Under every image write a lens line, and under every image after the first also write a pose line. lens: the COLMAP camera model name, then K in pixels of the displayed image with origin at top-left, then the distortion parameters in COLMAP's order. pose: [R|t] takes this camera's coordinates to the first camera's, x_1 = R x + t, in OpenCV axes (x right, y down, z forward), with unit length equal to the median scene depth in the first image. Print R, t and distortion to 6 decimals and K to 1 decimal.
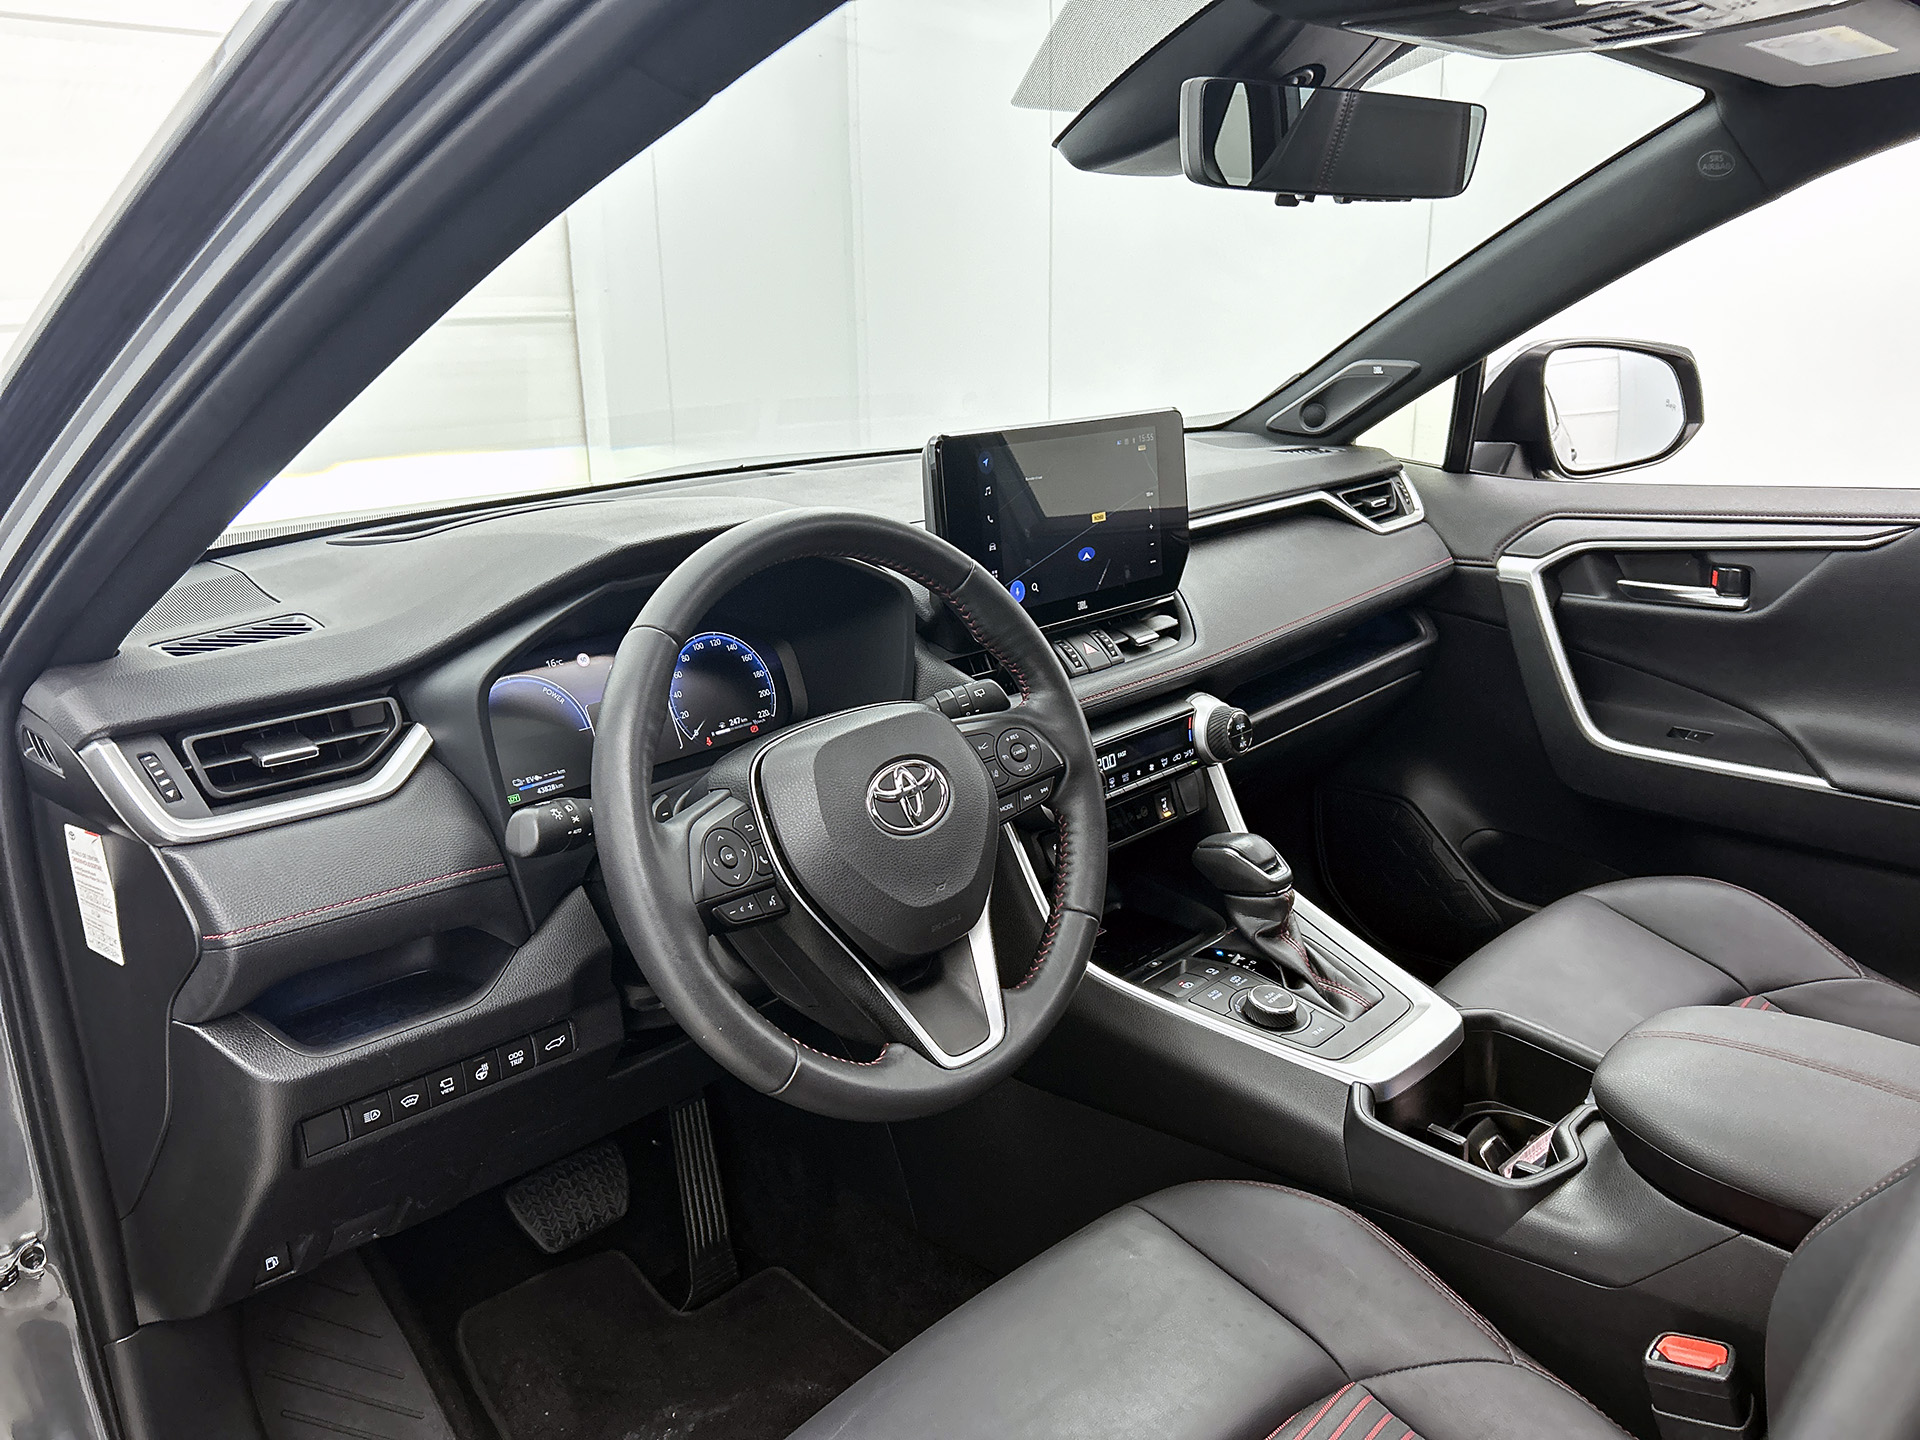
lens RADIAL K [[1464.4, 0, 961.2], [0, 1464.4, 730.9], [0, 0, 1]] dist [0.055528, -0.078705]
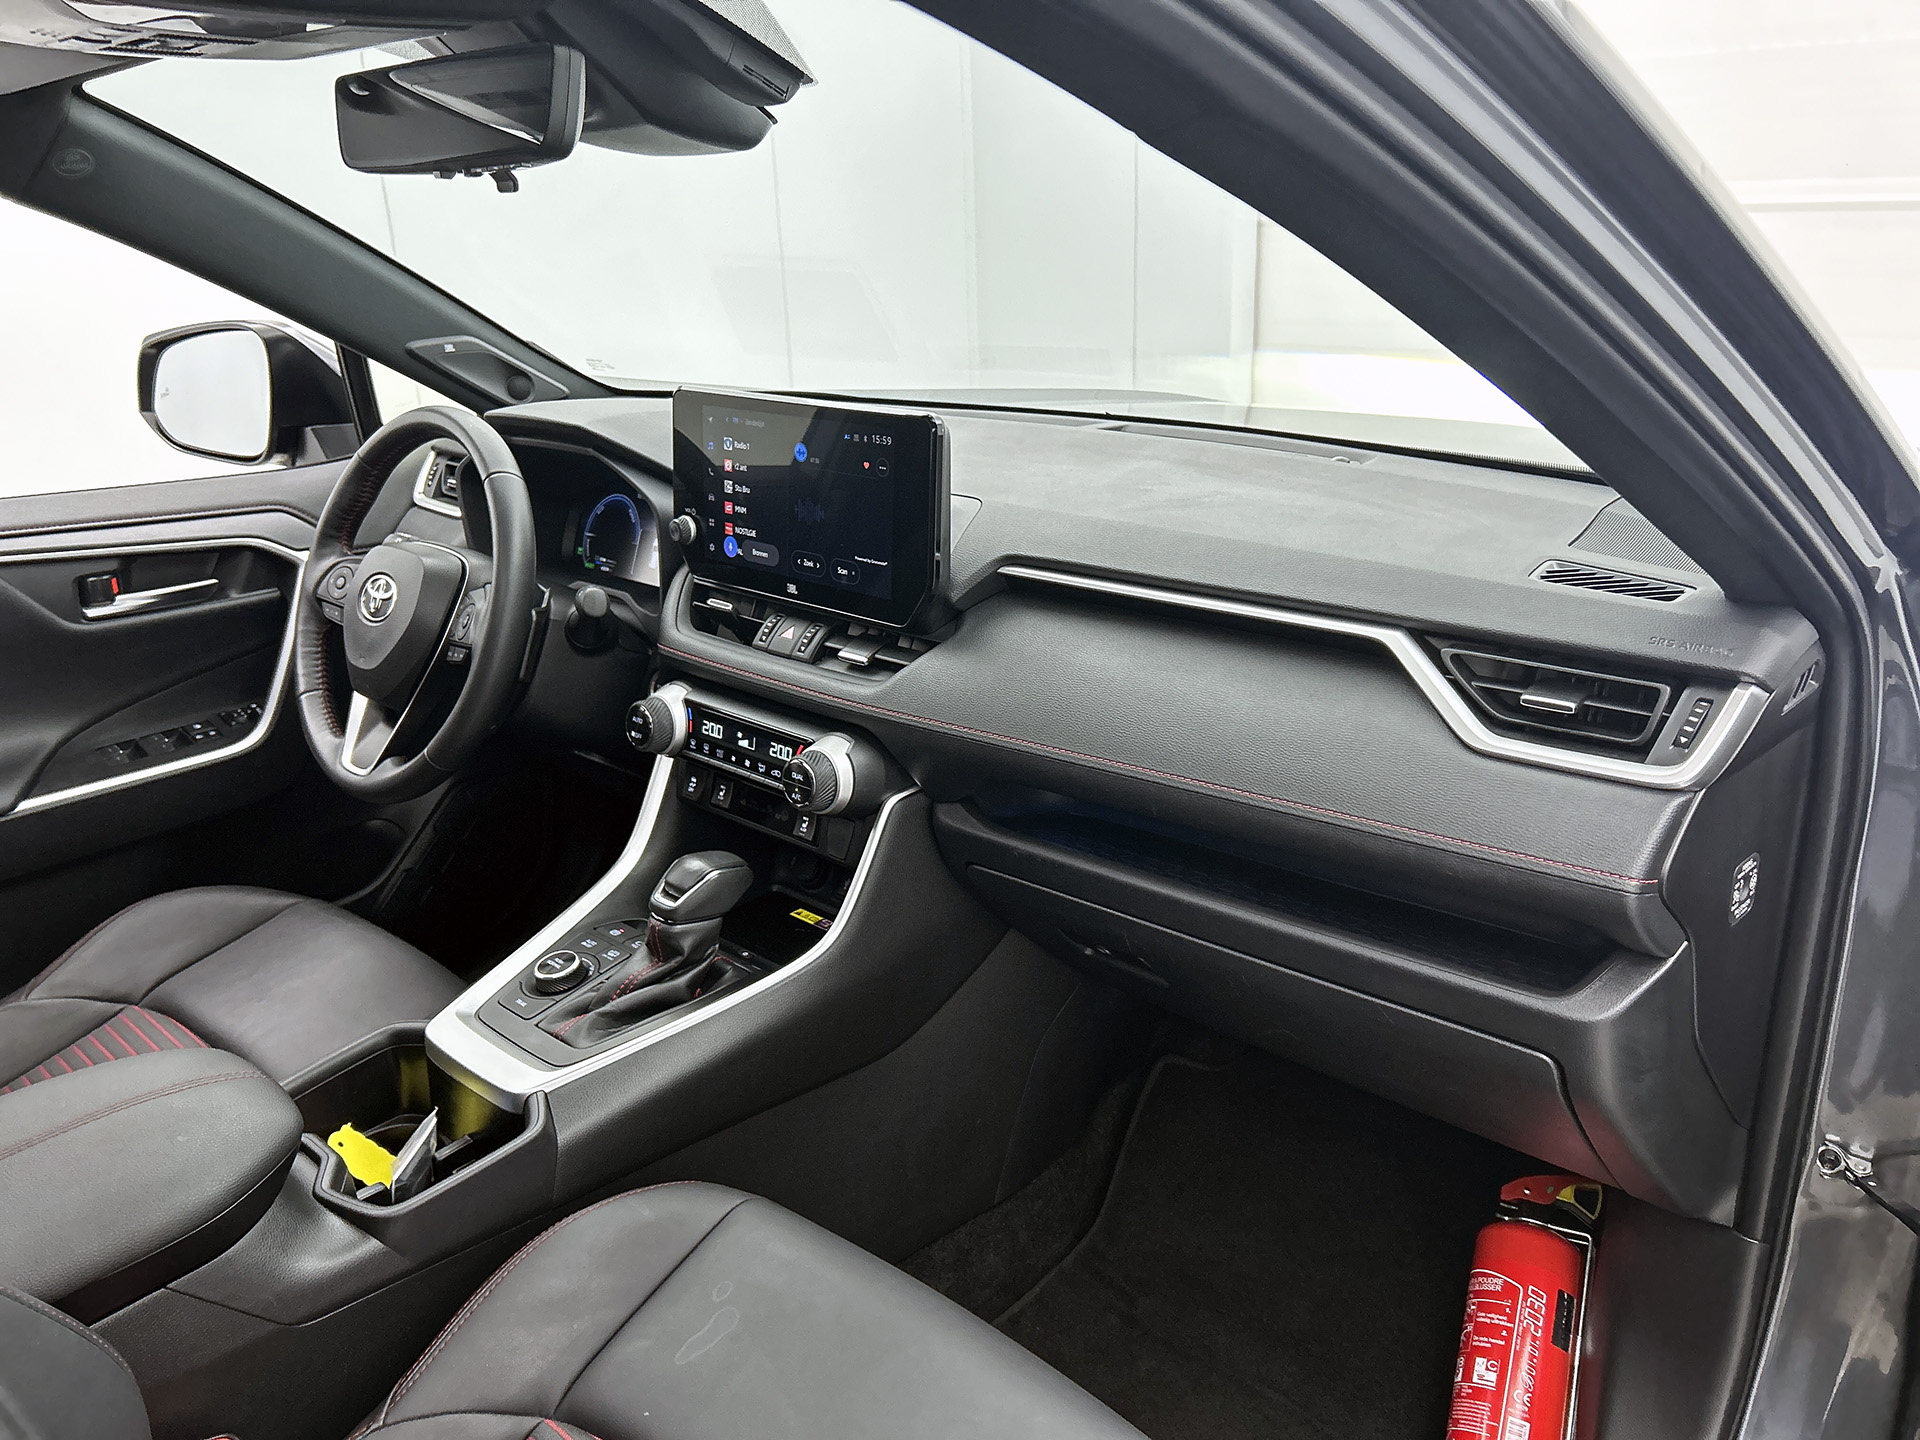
lens RADIAL K [[1464.4, 0, 971.4], [0, 1464.4, 733.3], [0, 0, 1]] dist [0.055528, -0.078705]
pose [[0.025503, 0.364743, -0.930759, 0.986003], [-0.259804, 0.901488, 0.346153, -0.352346], [0.965325, 0.232987, 0.117753, 0.972486]]
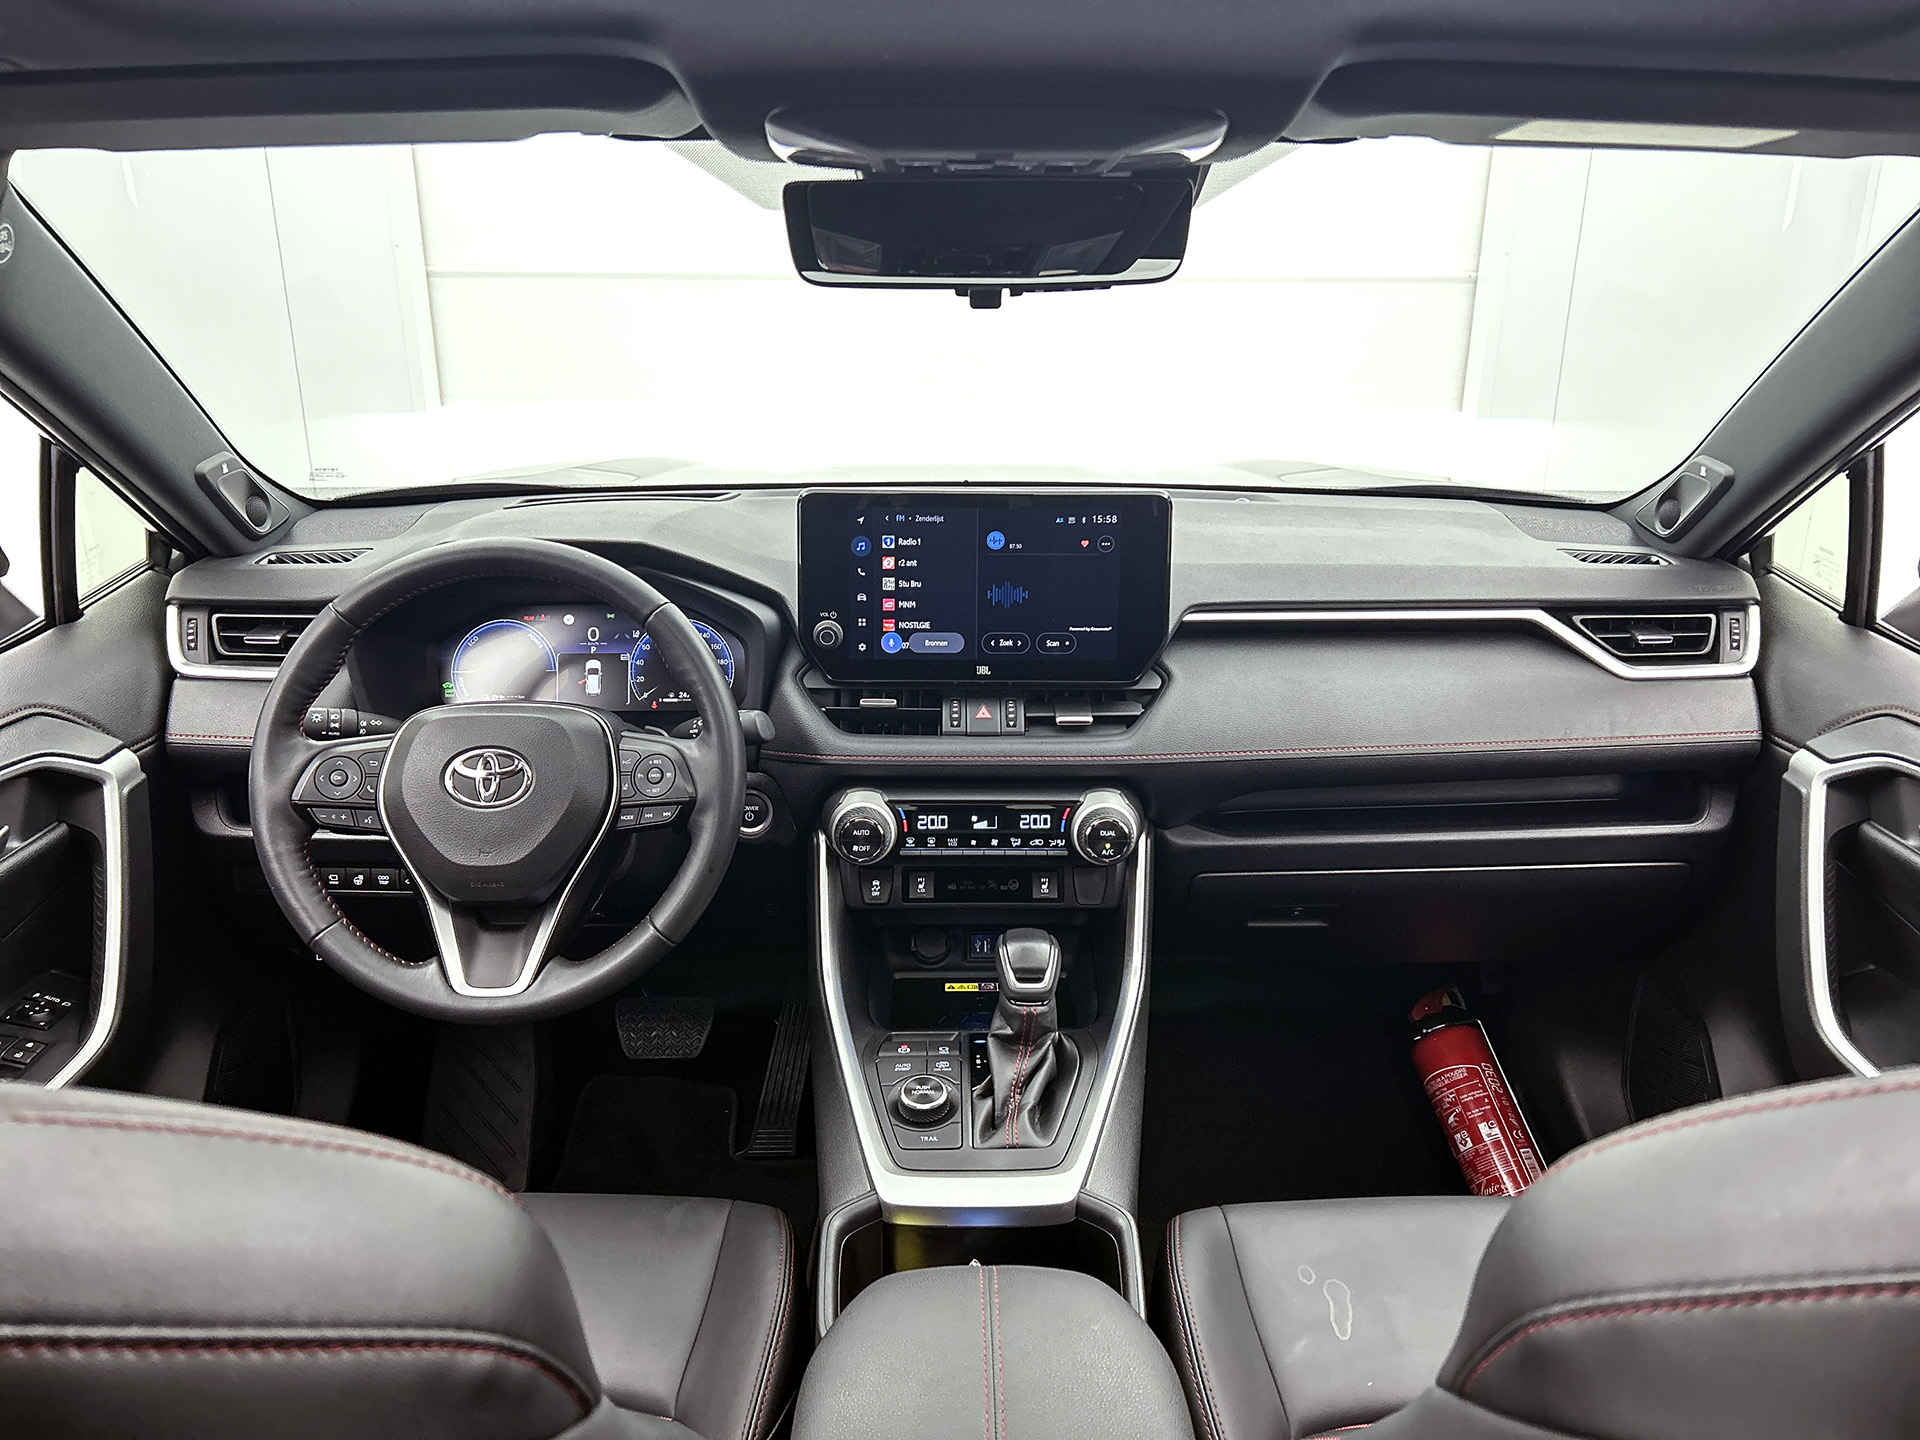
lens RADIAL K [[1464.4, 0, 982.2], [0, 1464.4, 725.2], [0, 0, 1]] dist [0.055528, -0.078705]
pose [[0.707164, 0.259028, -0.657894, 0.729285], [-0.224451, 0.964590, 0.138521, -0.181515], [0.670478, 0.049707, 0.740262, 0.229265]]
